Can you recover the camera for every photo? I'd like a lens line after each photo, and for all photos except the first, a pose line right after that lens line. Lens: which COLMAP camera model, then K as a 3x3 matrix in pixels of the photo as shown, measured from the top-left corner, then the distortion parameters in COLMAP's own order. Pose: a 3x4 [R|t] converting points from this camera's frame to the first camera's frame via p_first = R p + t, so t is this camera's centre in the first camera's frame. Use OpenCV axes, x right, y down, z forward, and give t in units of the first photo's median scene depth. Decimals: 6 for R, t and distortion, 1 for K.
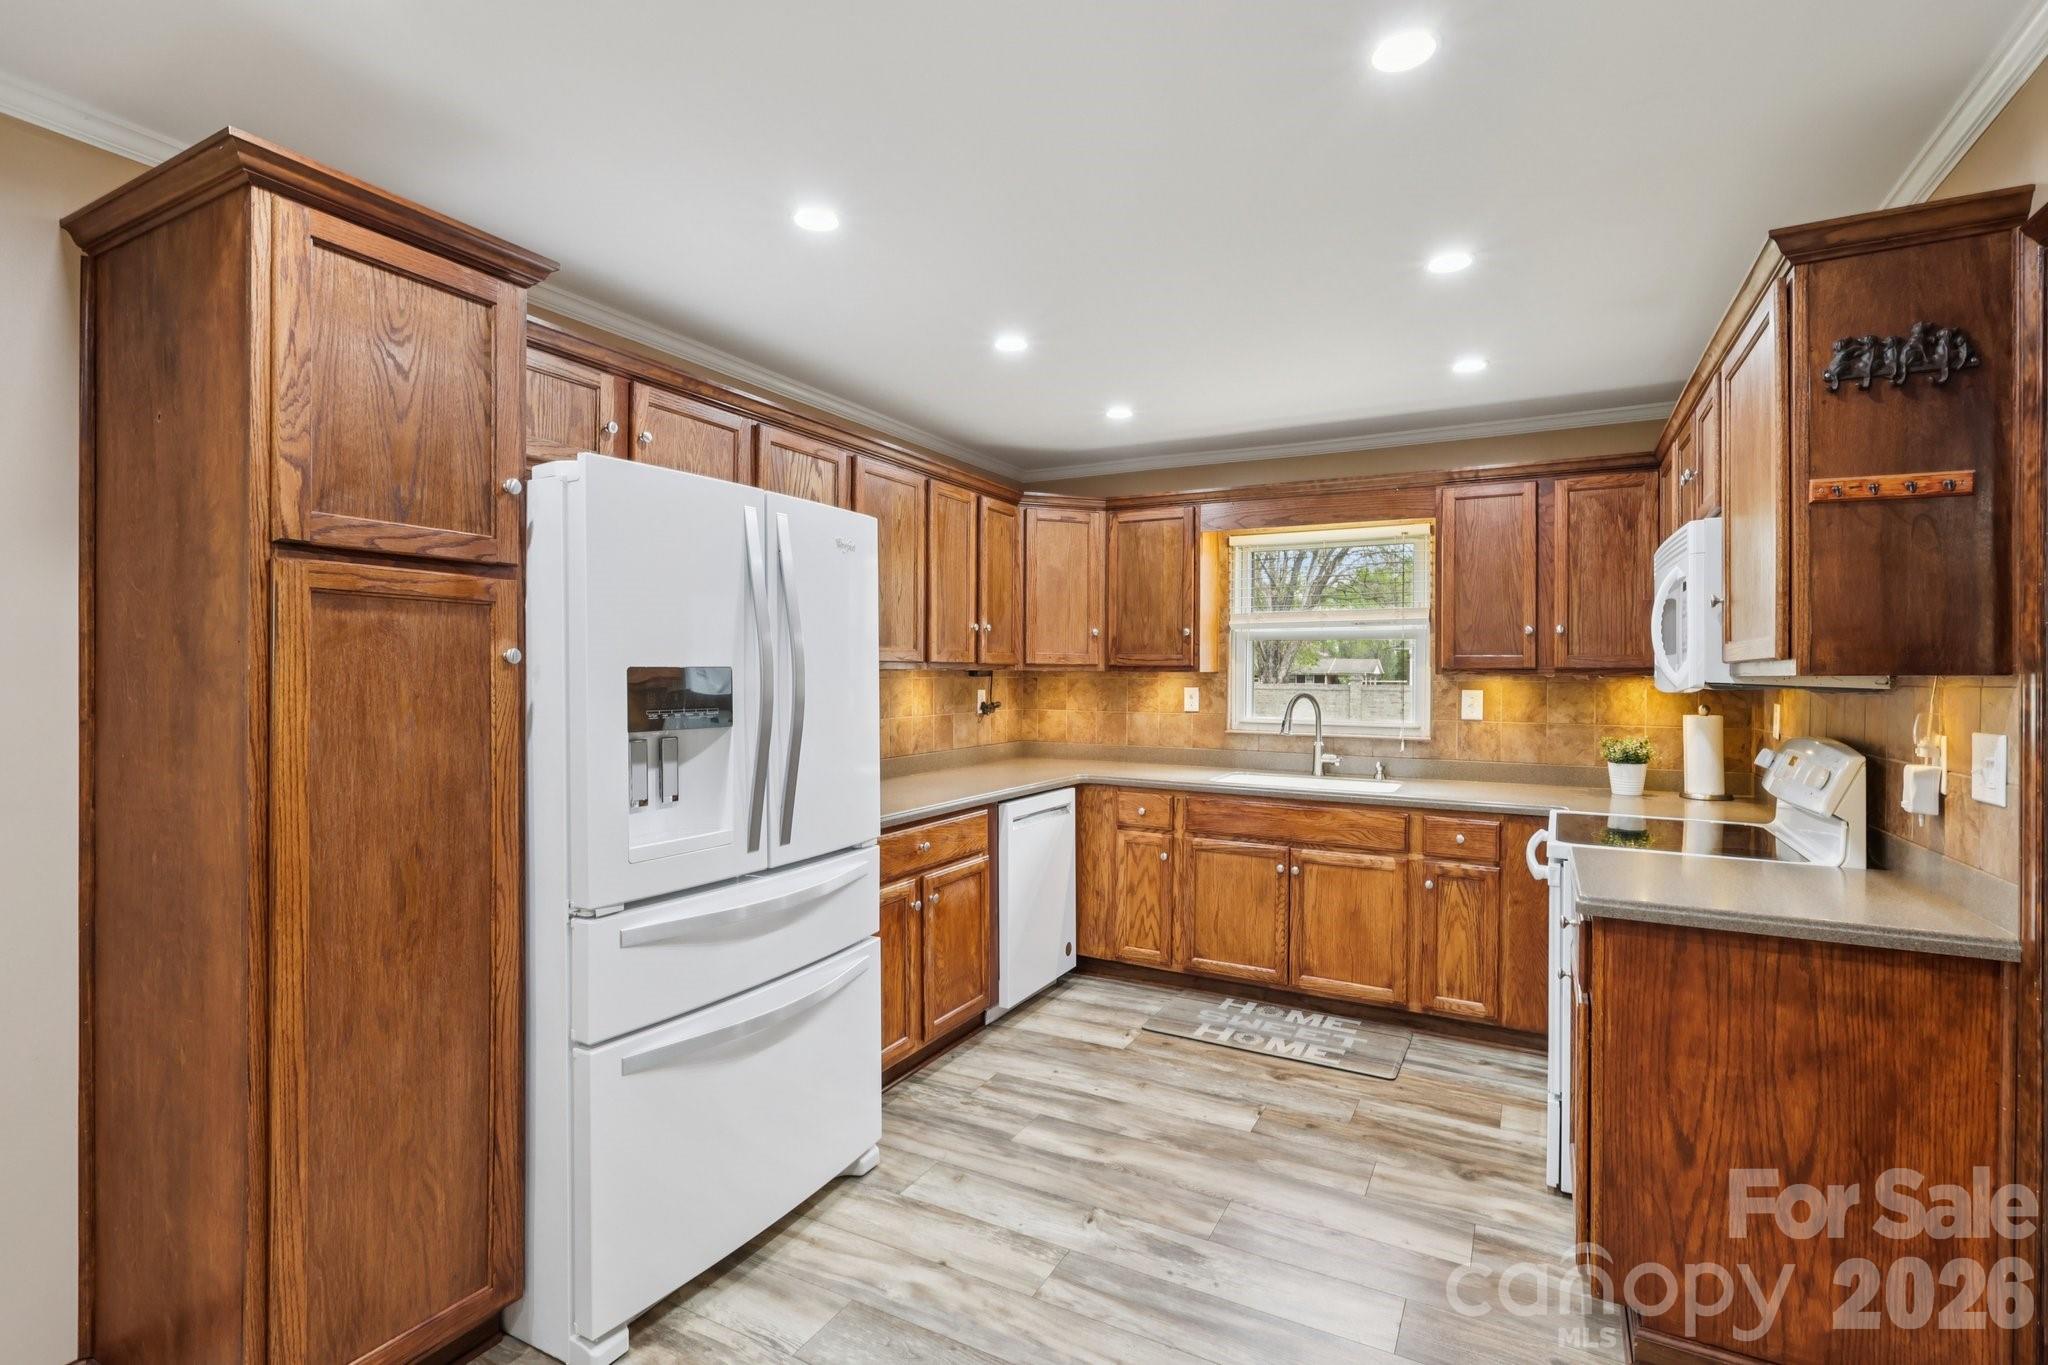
lens RADIAL K [[950.4, 0, 1025.0], [0, 950.4, 677.7], [0, 0, 1]] dist [-0.001710, 0.000550]
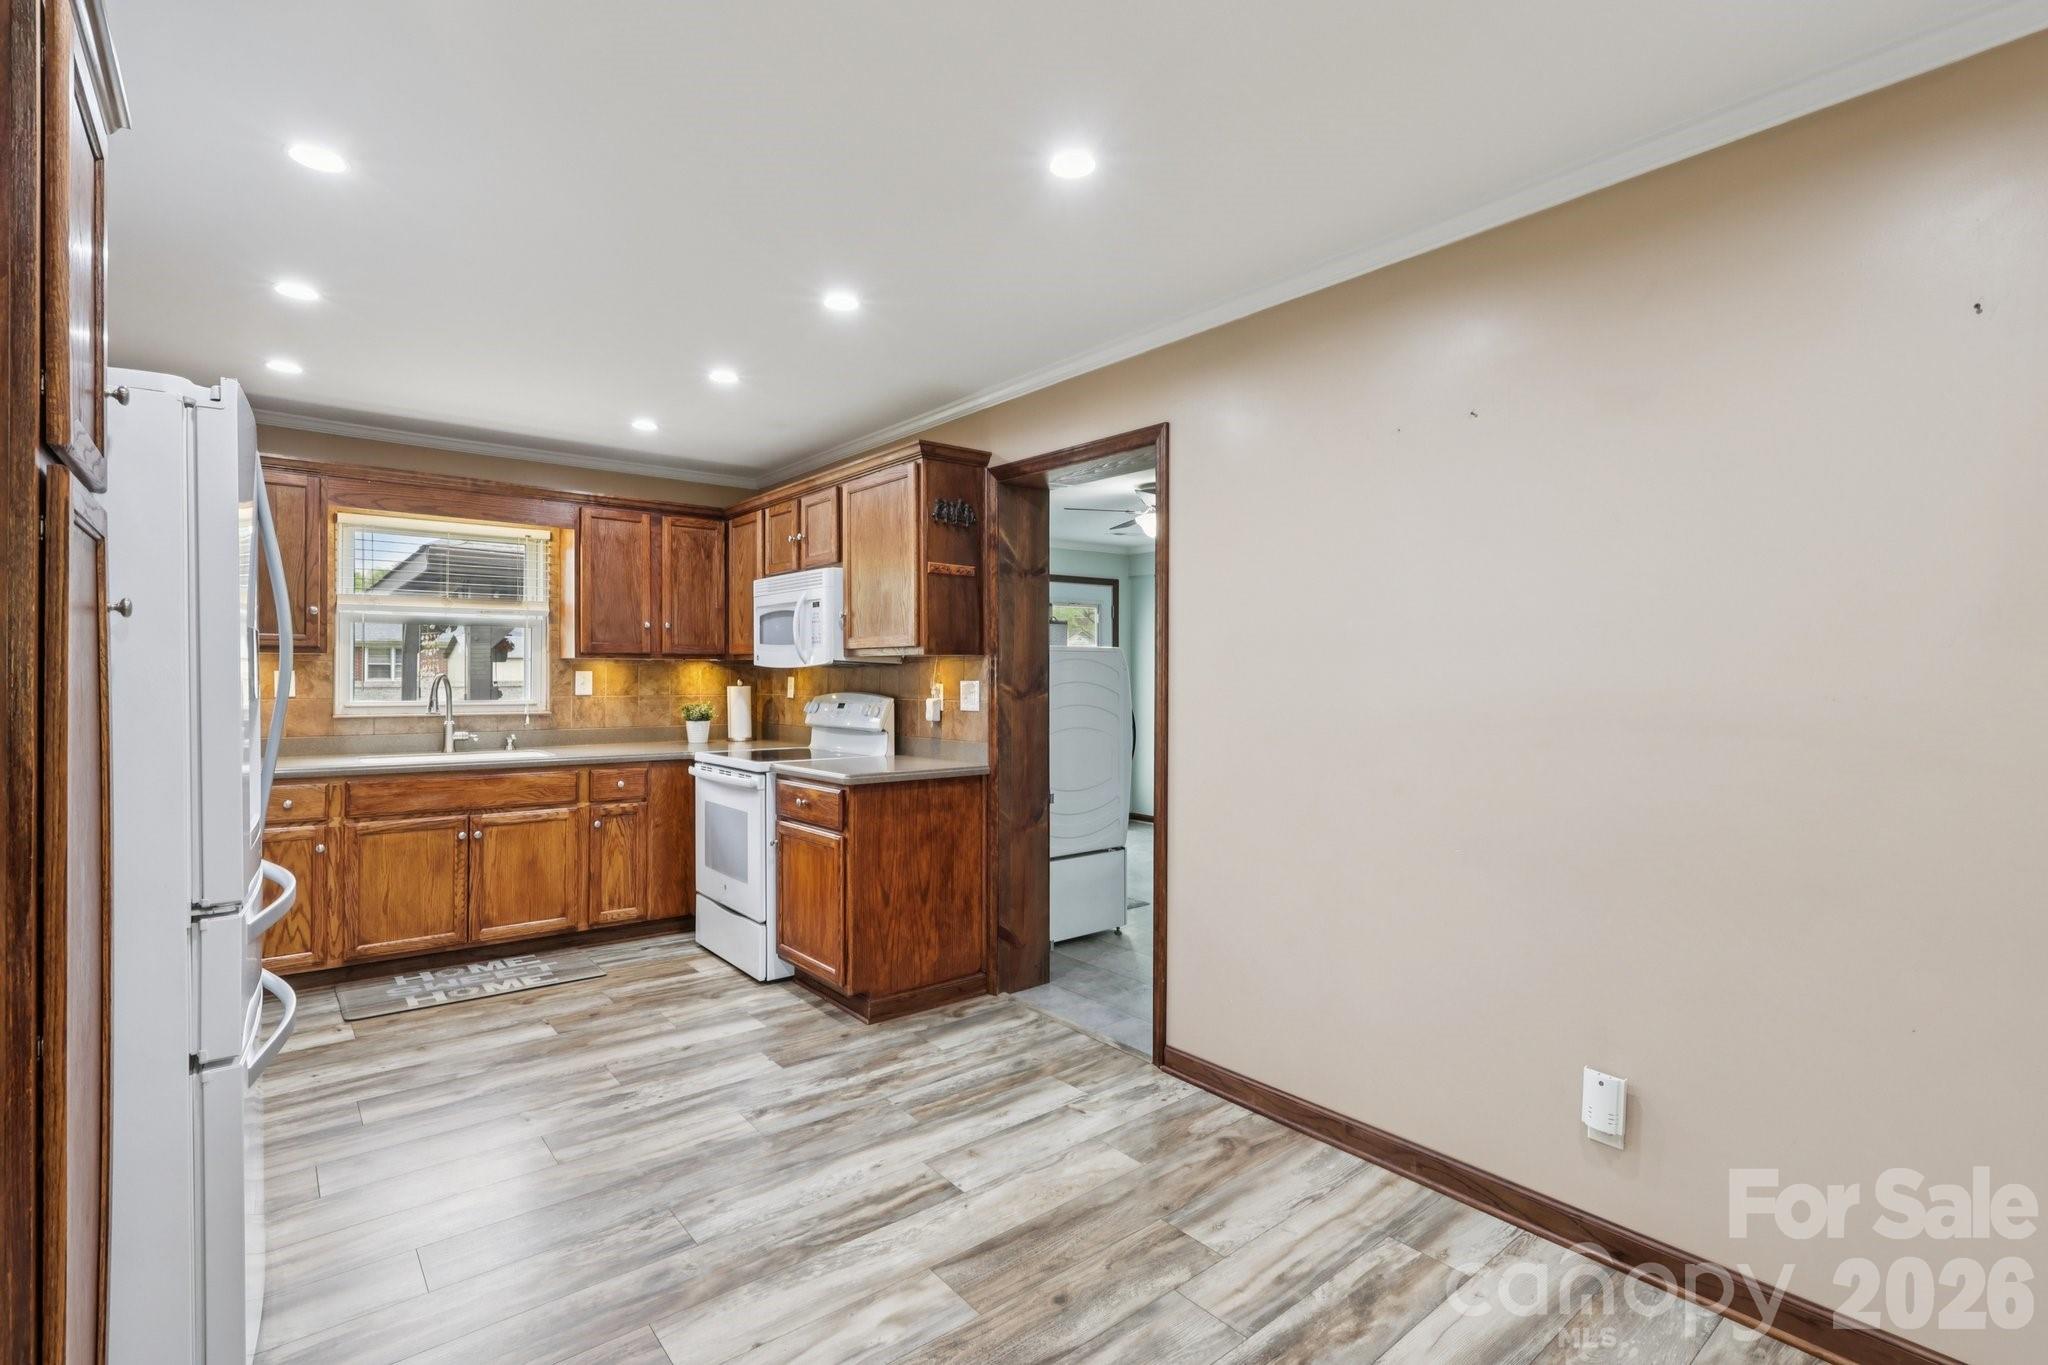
lens RADIAL K [[949.0, 0, 1026.8], [0, 949.0, 675.1], [0, 0, 1]] dist [-0.000252, 0.000355]
pose [[0.381300, -0.004558, 0.924440, -0.519460], [0.003369, 0.999988, 0.003541, 0.018285], [-0.924445, 0.001765, 0.381311, -0.003612]]
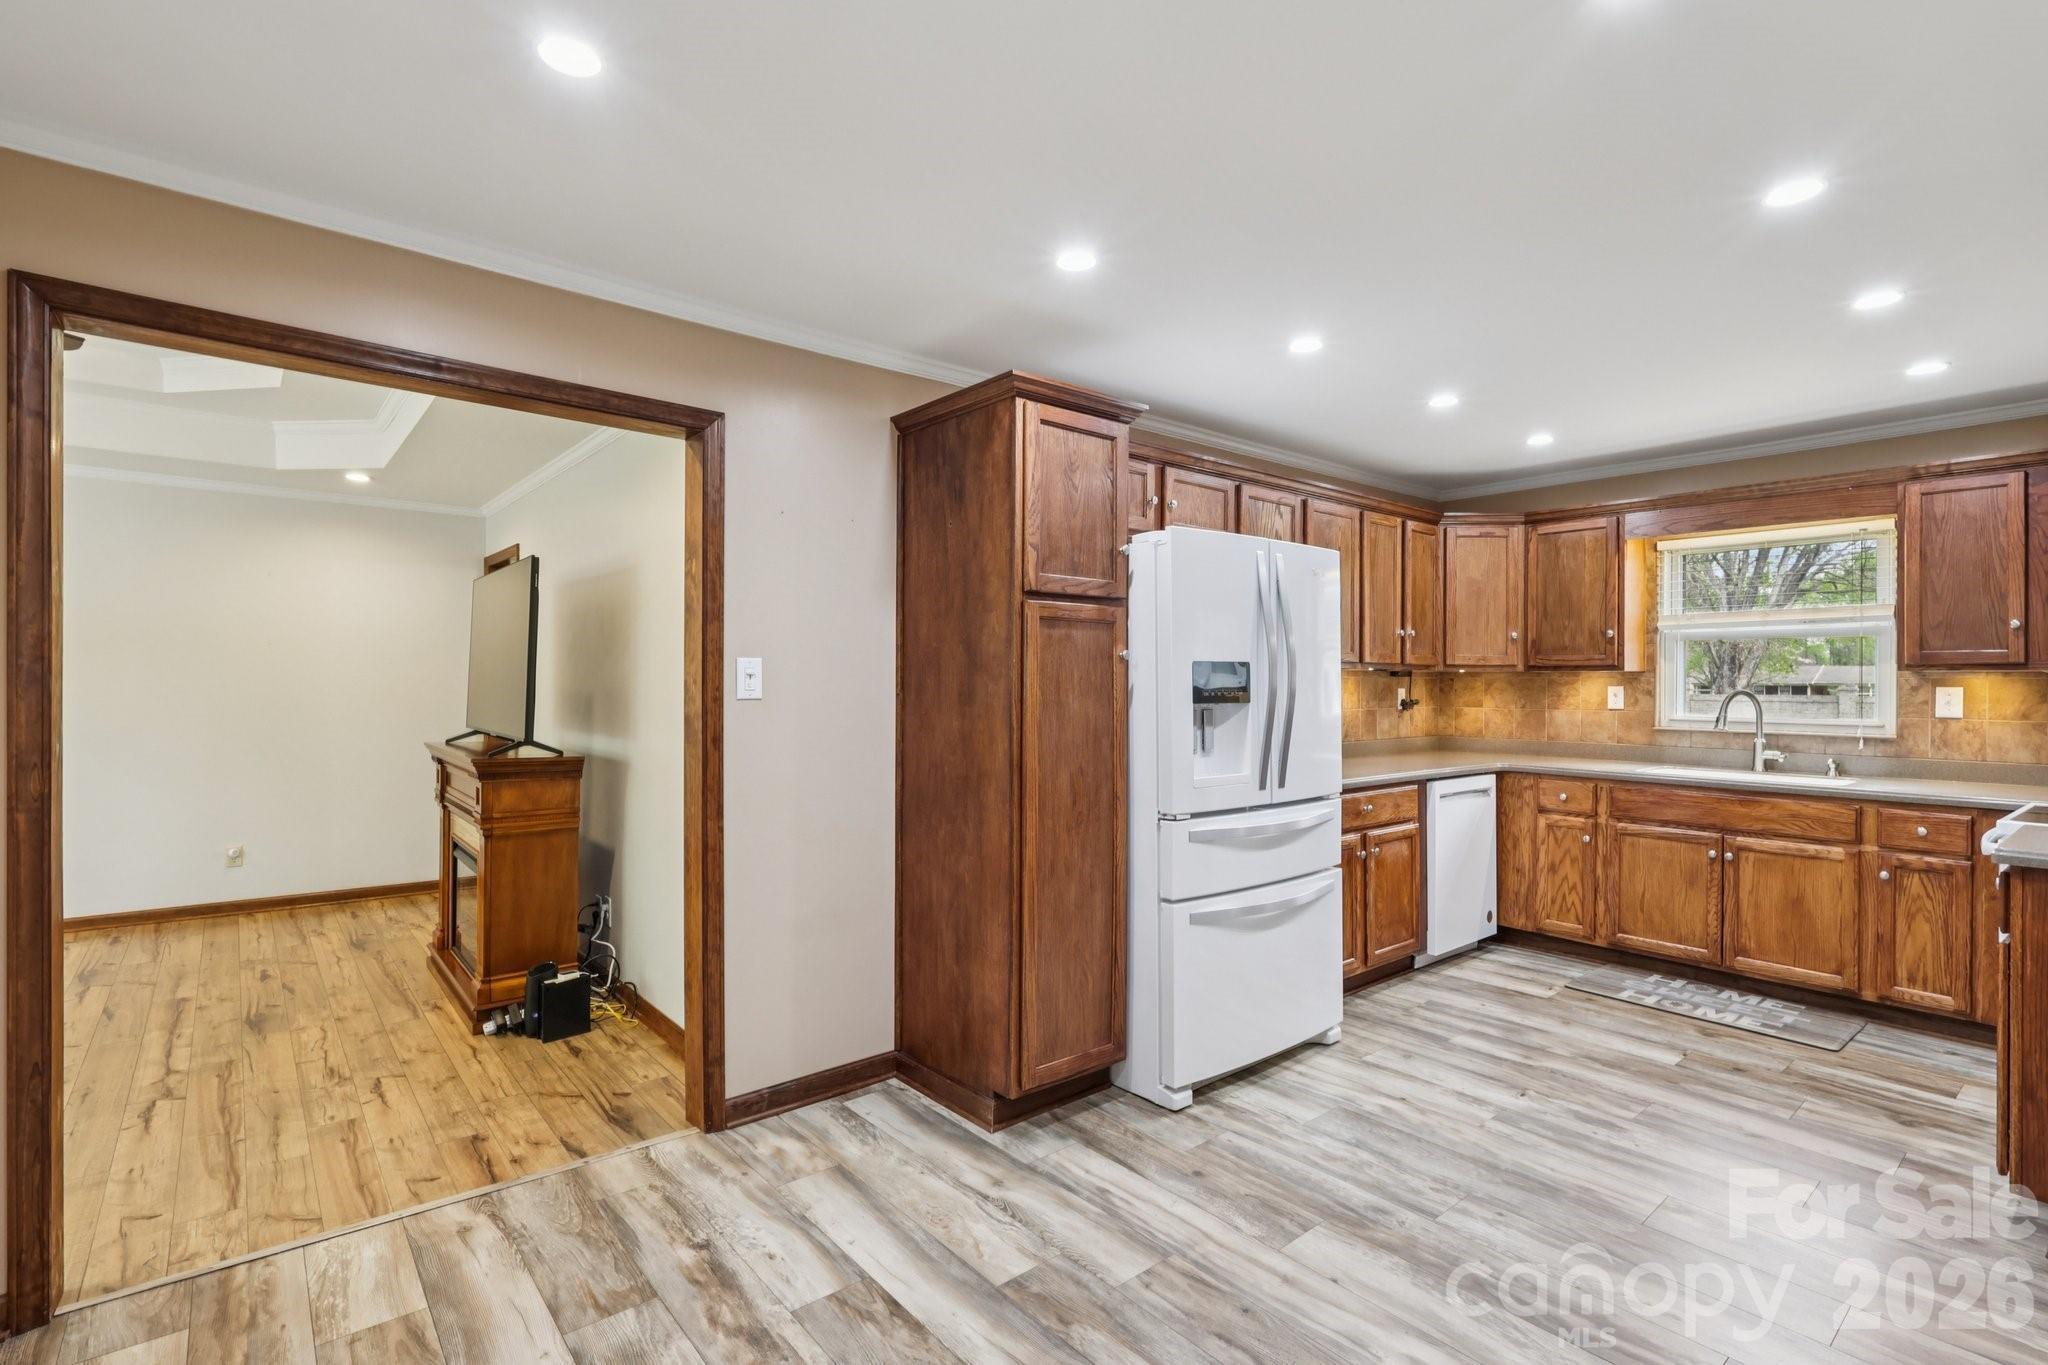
lens RADIAL K [[950.5, 0, 1027.5], [0, 950.5, 684.7], [0, 0, 1]] dist [-0.002166, 0.000354]
pose [[0.927546, -0.000819, -0.373708, -0.048145], [-0.001012, 0.999988, -0.004702, 0.018637], [0.373708, 0.004739, 0.927534, -0.292710]]
